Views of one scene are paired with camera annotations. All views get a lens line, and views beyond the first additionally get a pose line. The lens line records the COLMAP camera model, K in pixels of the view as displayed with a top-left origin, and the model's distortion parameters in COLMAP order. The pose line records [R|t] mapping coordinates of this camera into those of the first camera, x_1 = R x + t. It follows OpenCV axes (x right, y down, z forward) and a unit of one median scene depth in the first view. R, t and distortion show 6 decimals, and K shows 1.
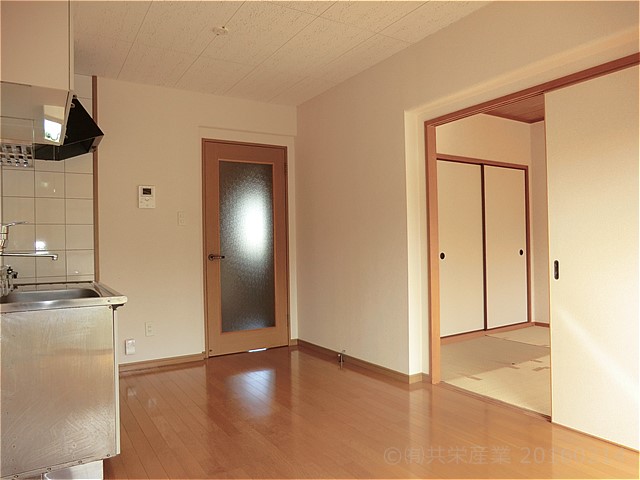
lens RADIAL K [[456.2, 0, 320.0], [0, 456.2, 240.0], [0, 0, 1]] dist [-0.036576, 0.001748]
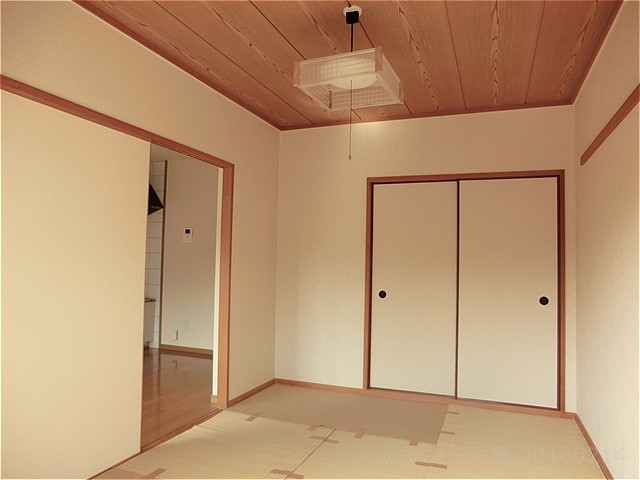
lens RADIAL K [[456.2, 0, 320.0], [0, 456.2, 240.0], [0, 0, 1]] dist [-0.036576, 0.001748]
pose [[0.608596, -0.010303, -0.793413, 0.824100], [-0.028476, 0.998988, -0.034815, -0.031427], [0.792969, 0.043781, 0.607687, 0.351188]]
